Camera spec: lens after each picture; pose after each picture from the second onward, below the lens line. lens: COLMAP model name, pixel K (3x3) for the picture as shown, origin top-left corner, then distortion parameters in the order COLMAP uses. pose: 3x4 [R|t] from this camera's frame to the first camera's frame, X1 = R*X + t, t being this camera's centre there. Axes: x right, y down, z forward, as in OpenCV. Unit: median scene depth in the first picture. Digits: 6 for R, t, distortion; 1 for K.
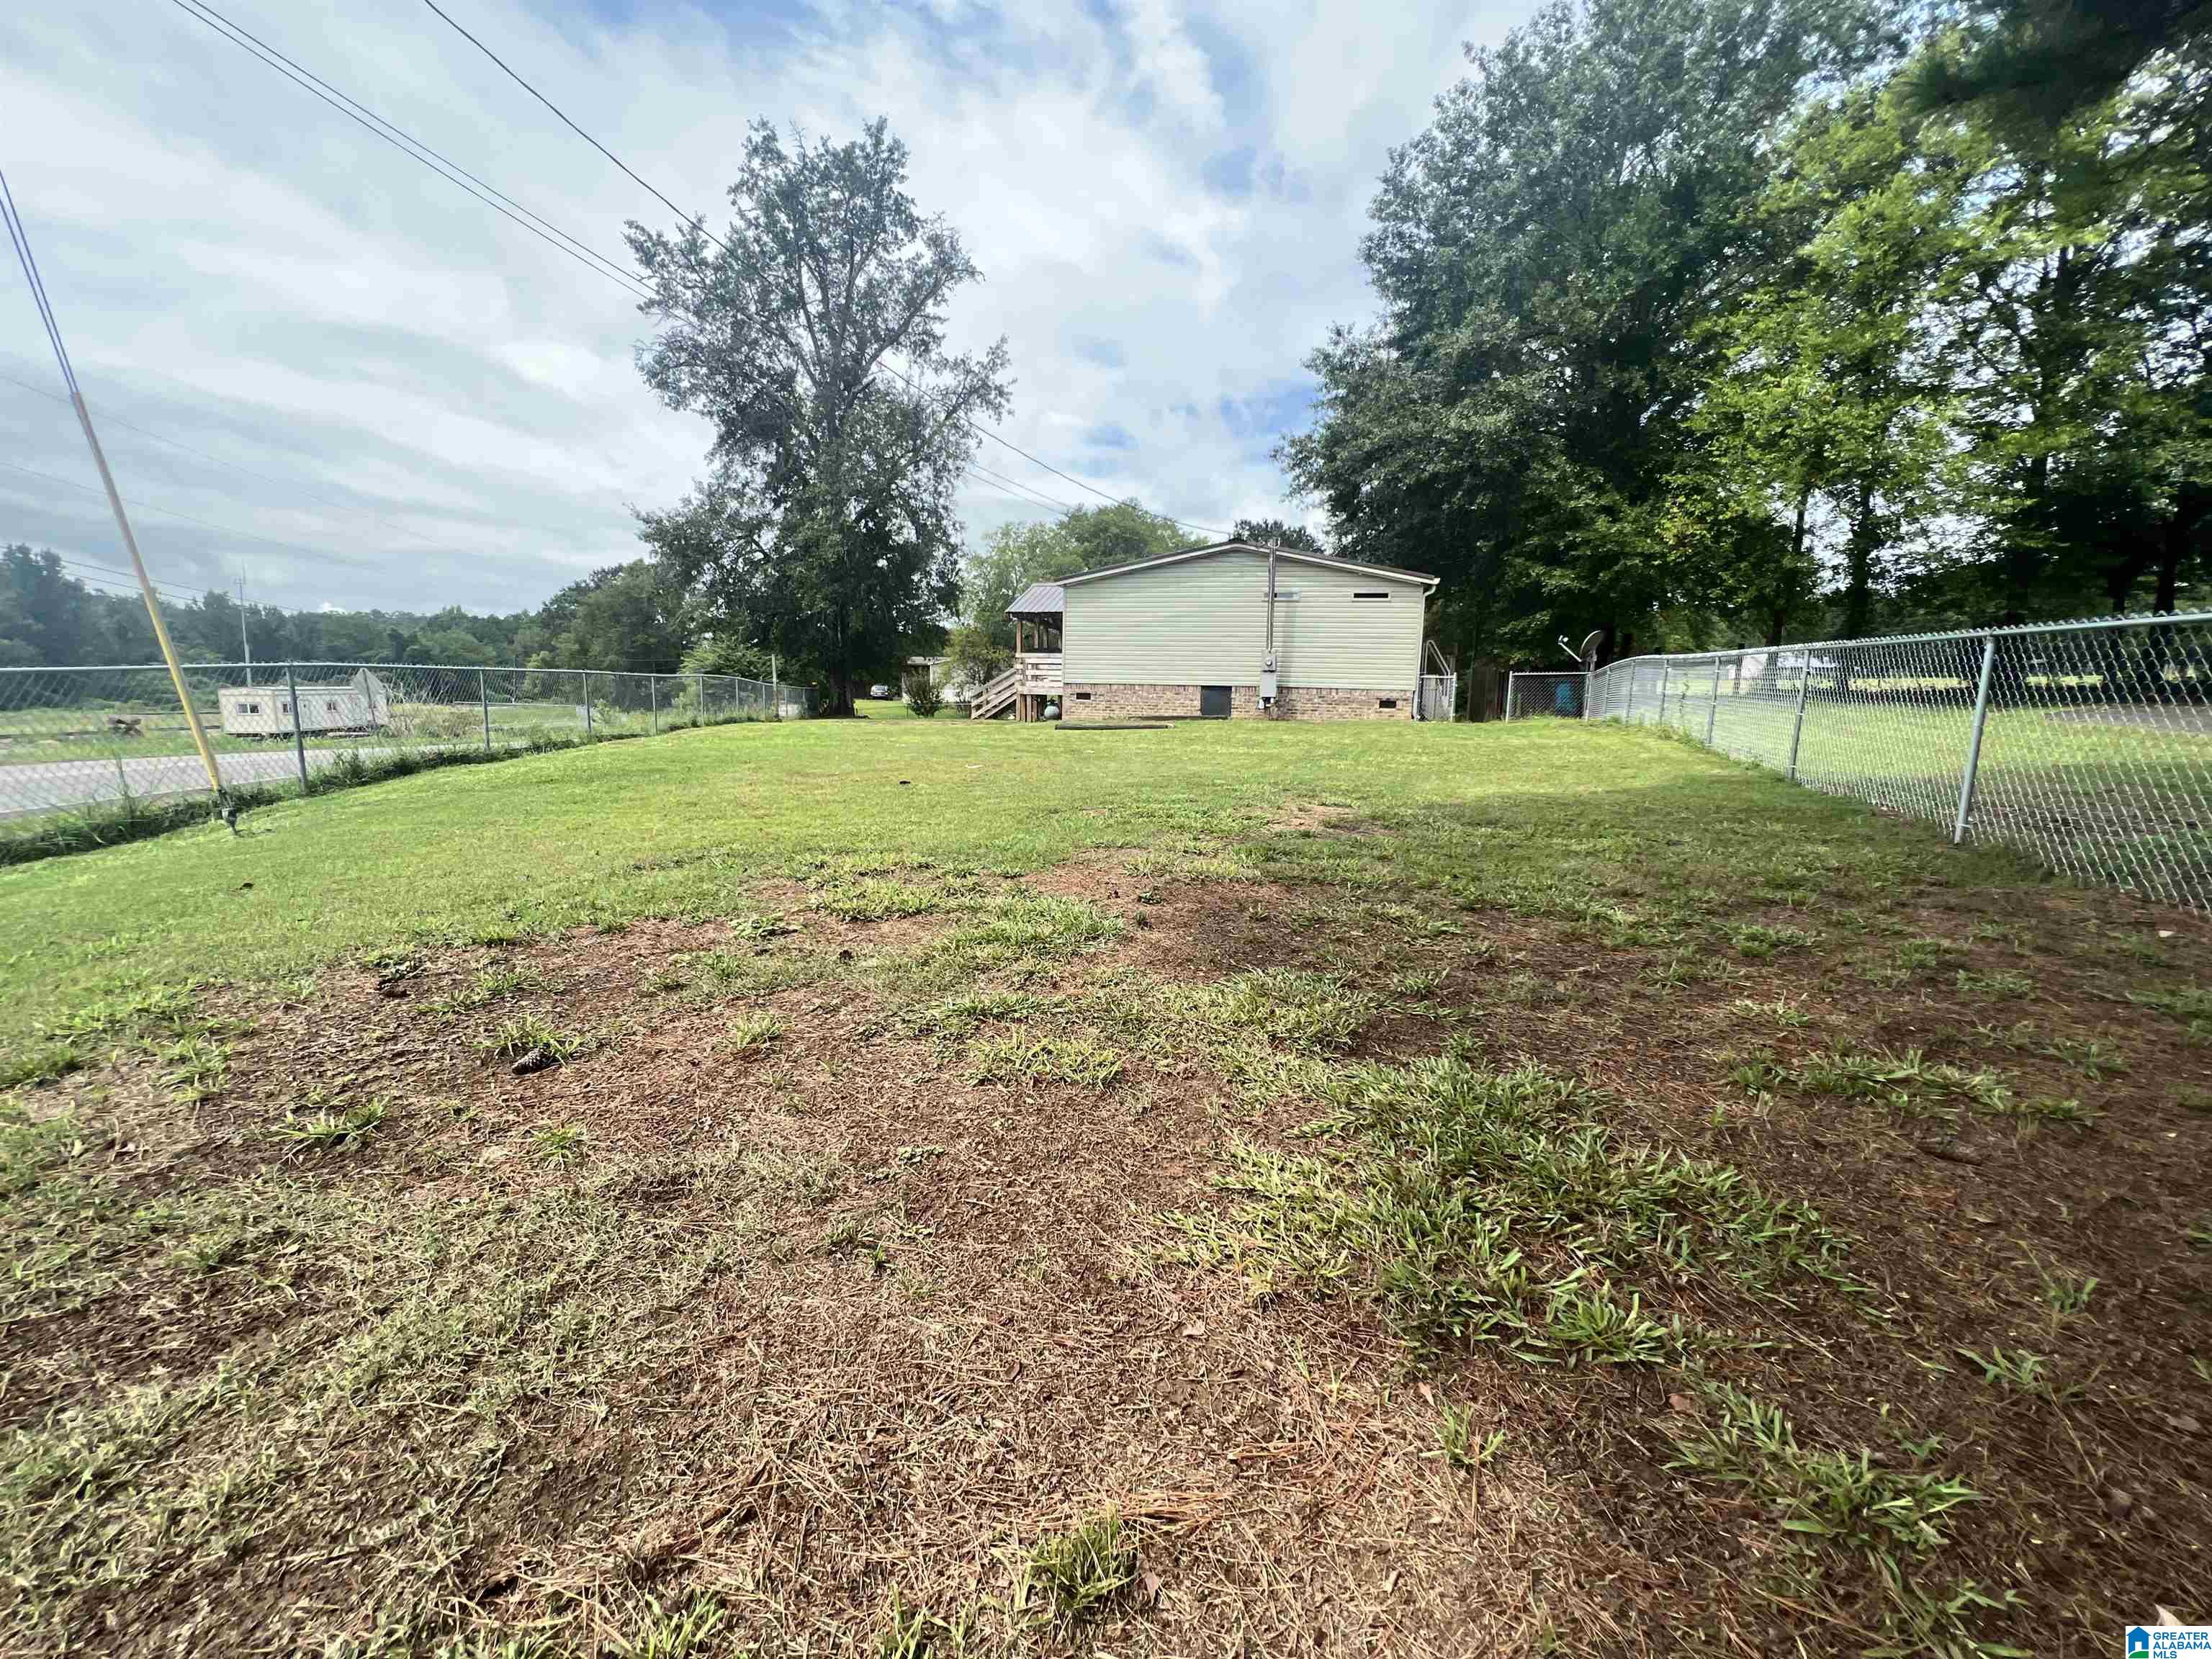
lens RADIAL K [[893.6, 0, 1106.0], [0, 893.6, 829.5], [0, 0, 1]] dist [-0.000941, 0.000669]
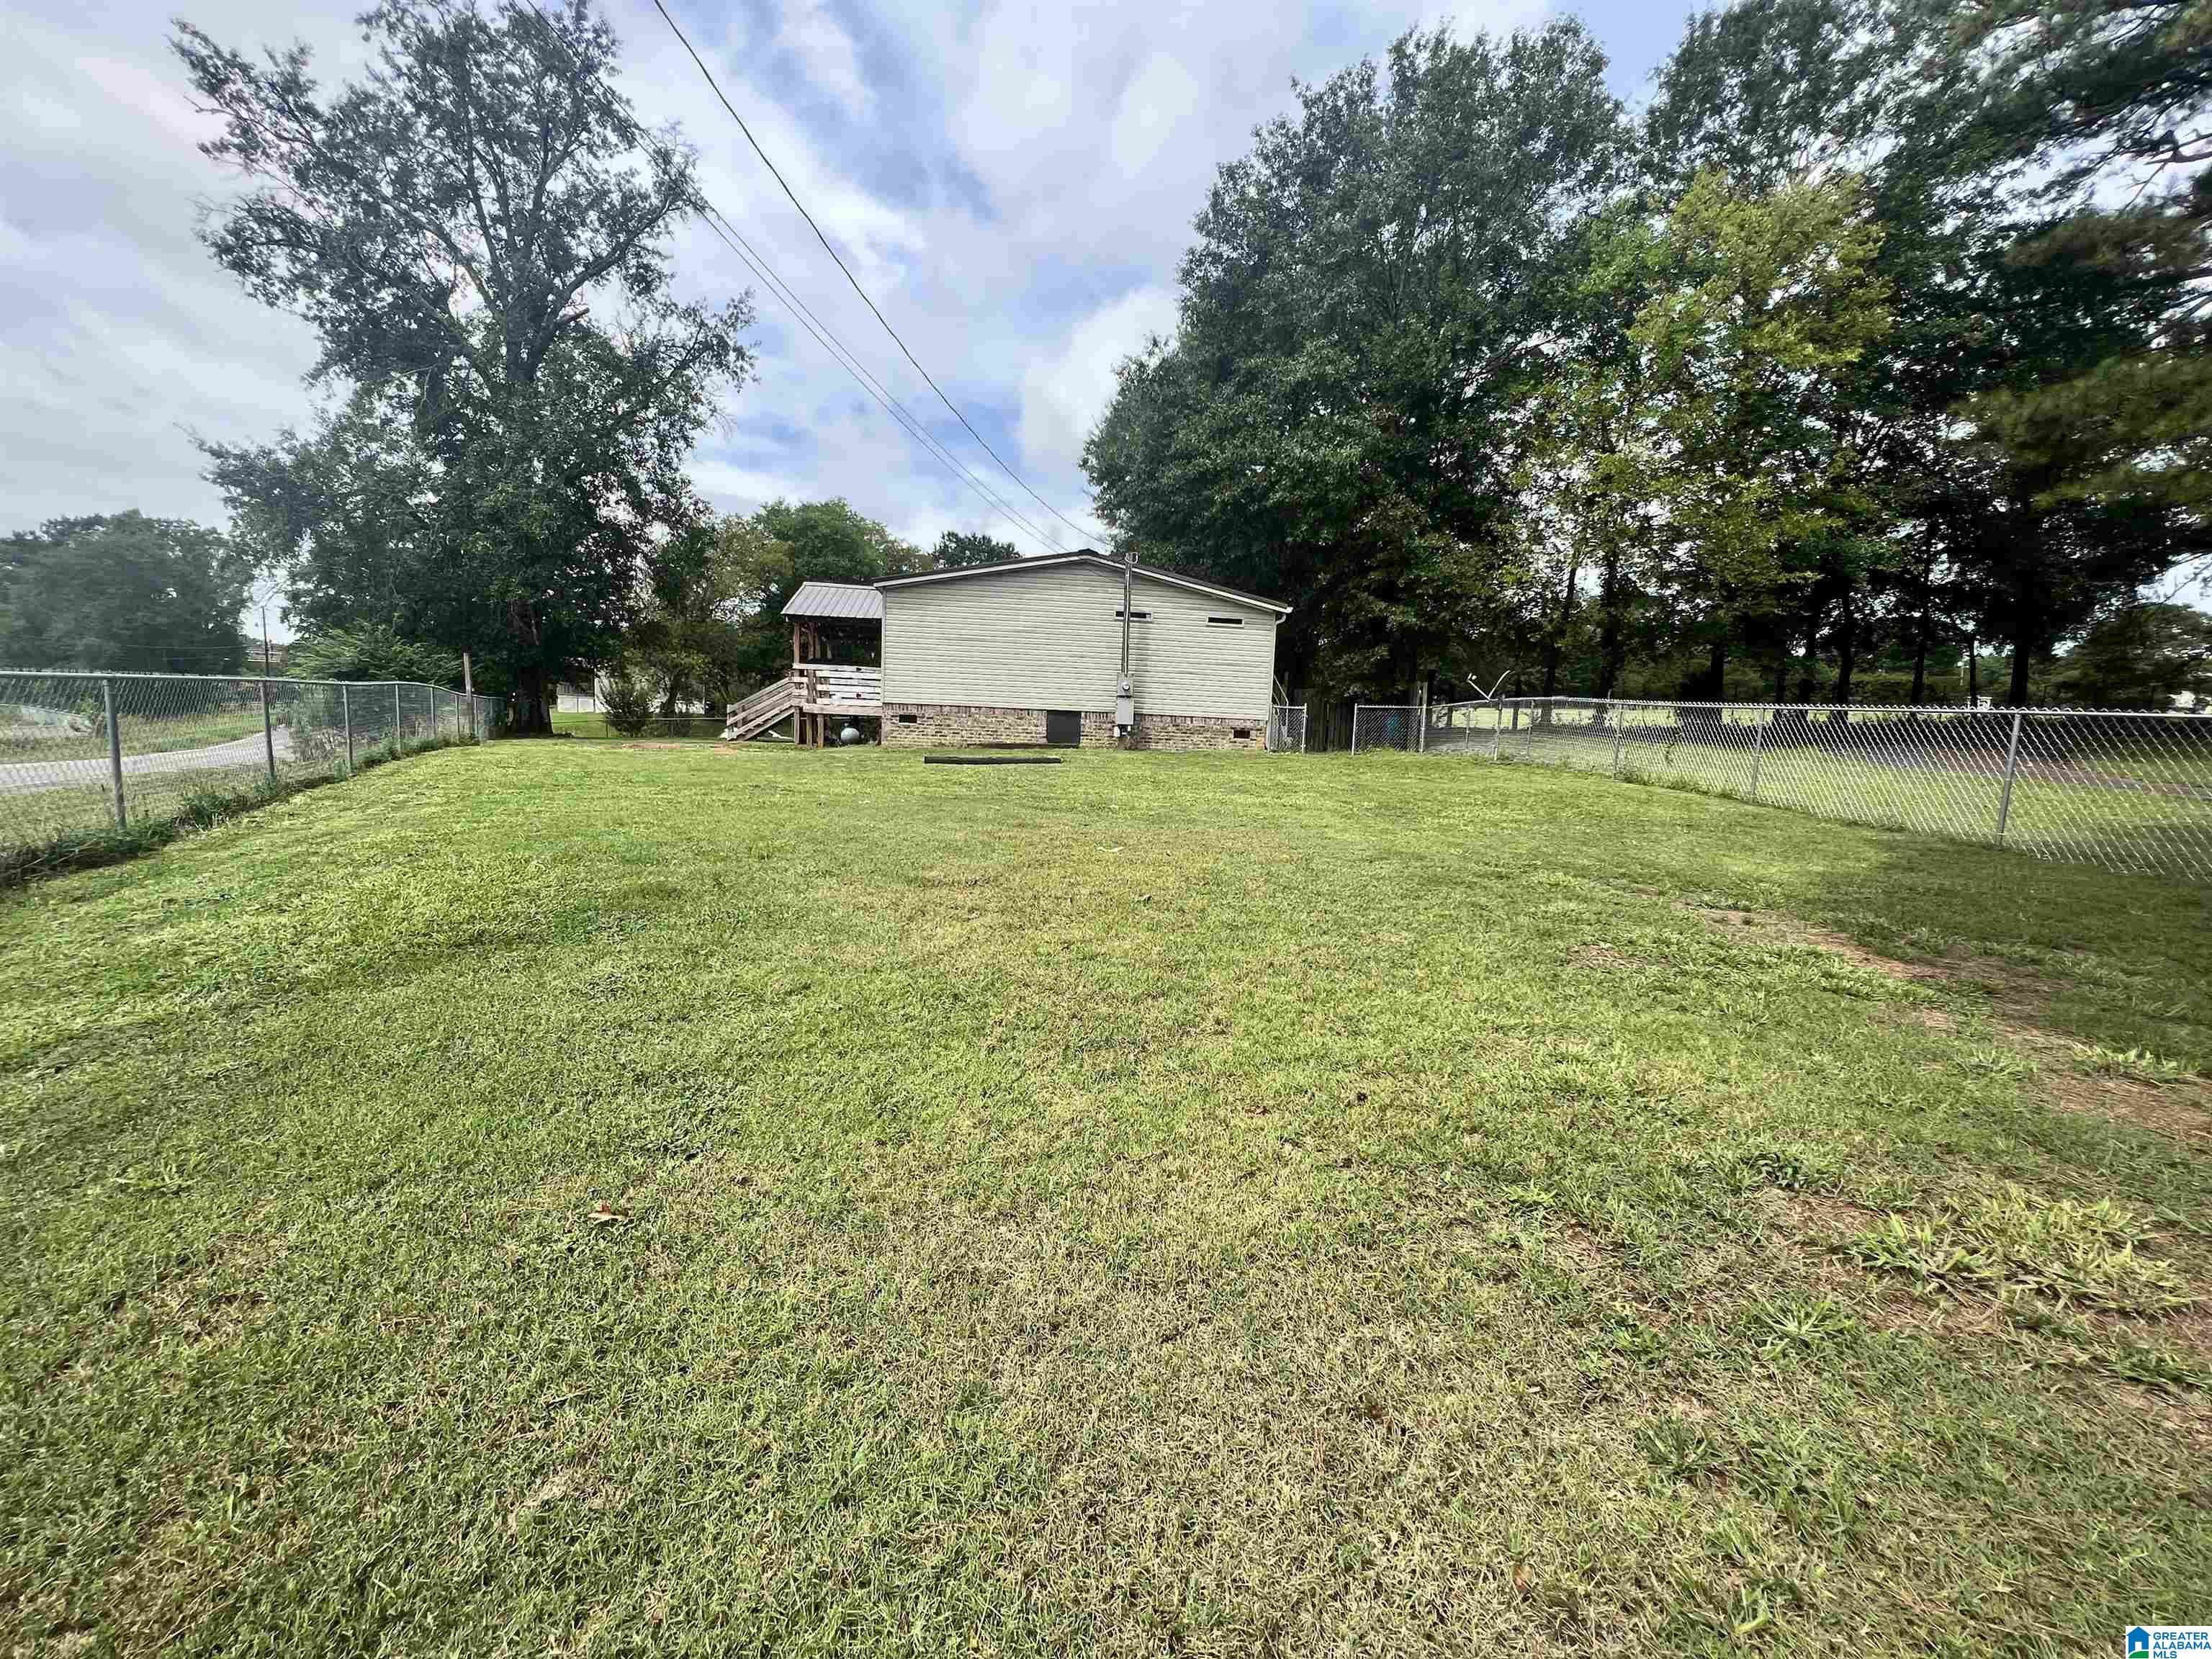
lens RADIAL K [[893.6, 0, 1106.0], [0, 893.6, 829.5], [0, 0, 1]] dist [-0.000941, 0.000669]
pose [[0.936900, -0.024731, 0.348721, -0.114907], [0.029926, 0.999507, -0.009518, -0.023229], [-0.348314, 0.019353, 0.937178, 0.106594]]
